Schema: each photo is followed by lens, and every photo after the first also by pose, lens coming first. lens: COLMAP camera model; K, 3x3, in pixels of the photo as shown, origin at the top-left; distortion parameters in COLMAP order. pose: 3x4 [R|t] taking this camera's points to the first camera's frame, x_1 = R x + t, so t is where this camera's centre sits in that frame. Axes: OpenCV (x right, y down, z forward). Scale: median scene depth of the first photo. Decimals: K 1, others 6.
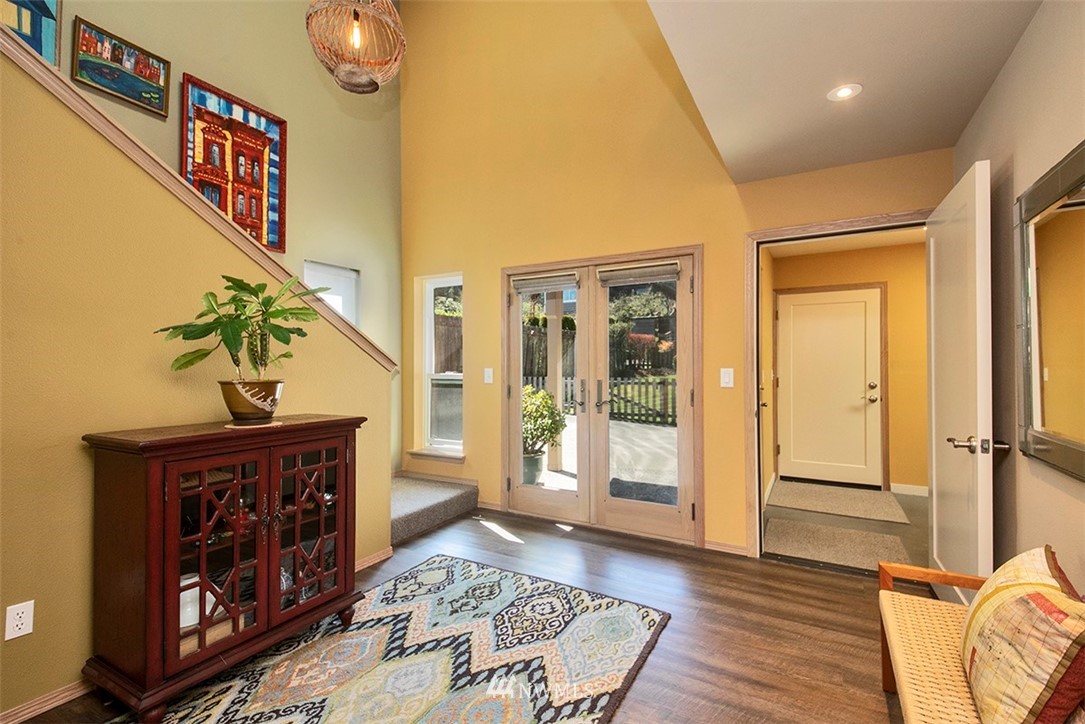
lens RADIAL K [[478.8, 0, 541.0], [0, 478.8, 362.9], [0, 0, 1]] dist [-0.003359, -0.000905]
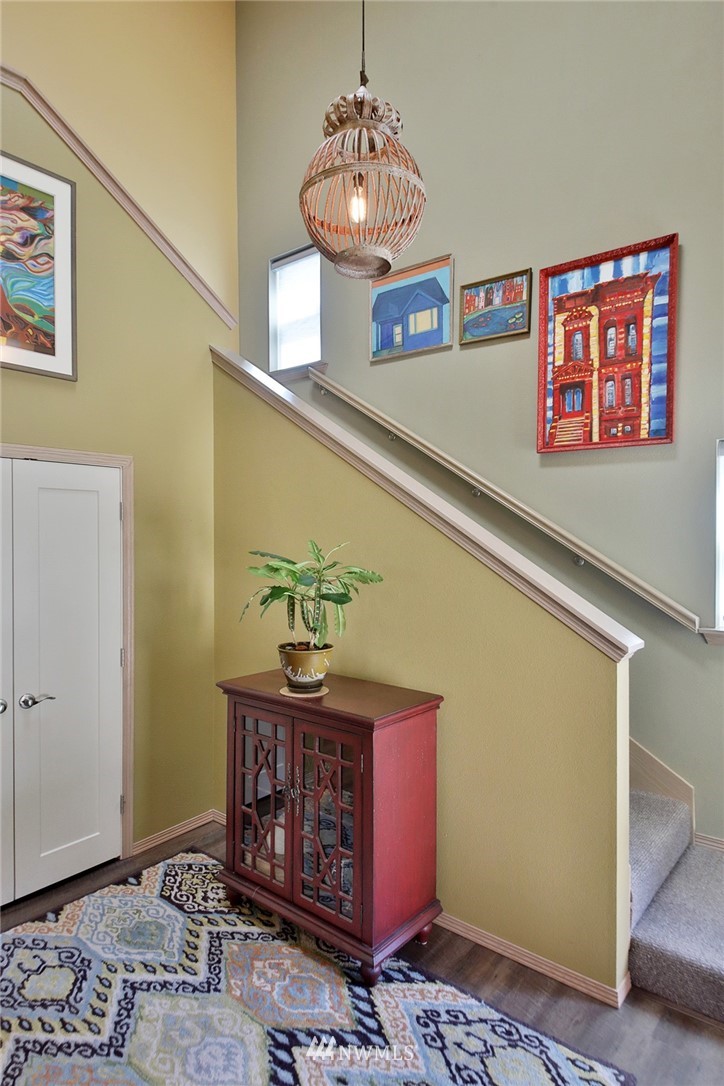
lens RADIAL K [[628.8, 0, 361.4], [0, 628.8, 538.5], [0, 0, 1]] dist [-0.000495, -0.001551]
pose [[-0.173096, 0.009380, -0.984860, 0.420647], [0.011702, 0.999904, 0.007466, -0.128709], [0.984835, -0.010232, -0.173190, 0.838380]]
